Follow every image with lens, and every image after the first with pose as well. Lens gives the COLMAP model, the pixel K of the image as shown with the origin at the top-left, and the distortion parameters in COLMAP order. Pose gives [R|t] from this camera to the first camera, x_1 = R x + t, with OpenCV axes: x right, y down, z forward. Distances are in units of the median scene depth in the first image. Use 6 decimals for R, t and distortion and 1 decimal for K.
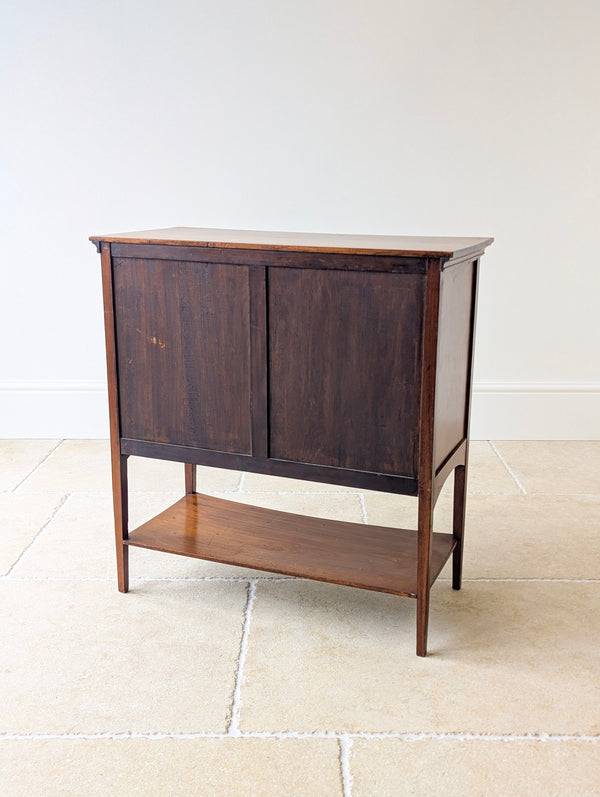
lens RADIAL K [[932.6, 0, 316.9], [0, 932.6, 377.3], [0, 0, 1]] dist [0.055532, 0.000000]
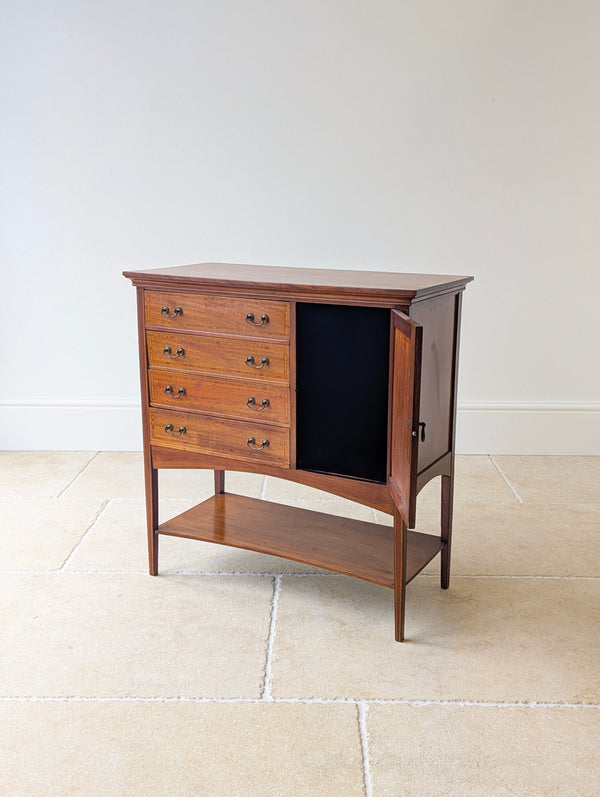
lens RADIAL K [[932.6, 0, 310.6], [0, 932.6, 385.7], [0, 0, 1]] dist [0.055532, 0.000000]
pose [[0.999921, 0.005370, -0.011367, -0.021177], [-0.005493, 0.999926, -0.010832, 0.000484], [0.011308, 0.010894, 0.999877, -0.160789]]
